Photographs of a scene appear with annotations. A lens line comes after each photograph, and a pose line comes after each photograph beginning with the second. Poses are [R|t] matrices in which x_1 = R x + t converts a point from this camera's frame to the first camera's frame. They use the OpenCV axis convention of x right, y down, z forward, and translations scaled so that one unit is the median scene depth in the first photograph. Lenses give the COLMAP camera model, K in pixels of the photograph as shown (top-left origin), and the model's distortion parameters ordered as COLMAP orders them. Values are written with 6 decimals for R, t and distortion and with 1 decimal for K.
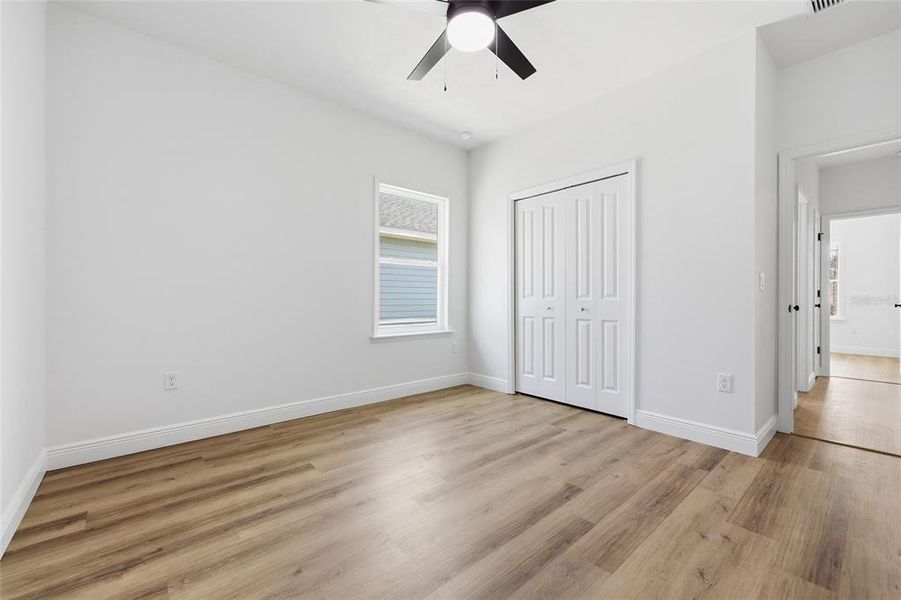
lens RADIAL K [[368.3, 0, 452.6], [0, 368.3, 302.8], [0, 0, 1]] dist [0.021871, 0.000054]
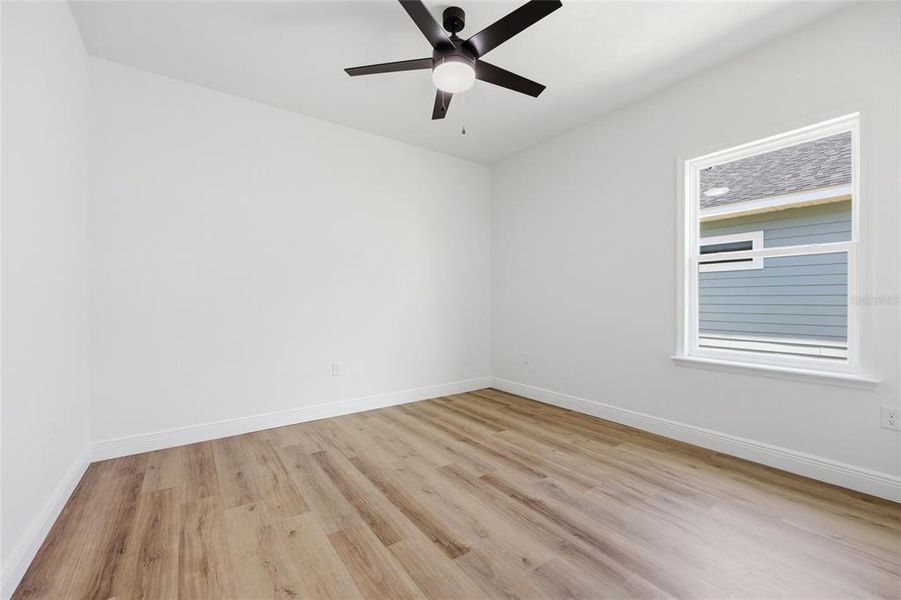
lens RADIAL K [[368.3, 0, 452.6], [0, 368.3, 302.8], [0, 0, 1]] dist [0.021871, 0.000054]
pose [[-0.095566, -0.002794, -0.995419, 0.968051], [-0.004078, 0.999989, -0.002415, -0.030408], [0.995415, 0.003828, -0.095577, 0.913288]]
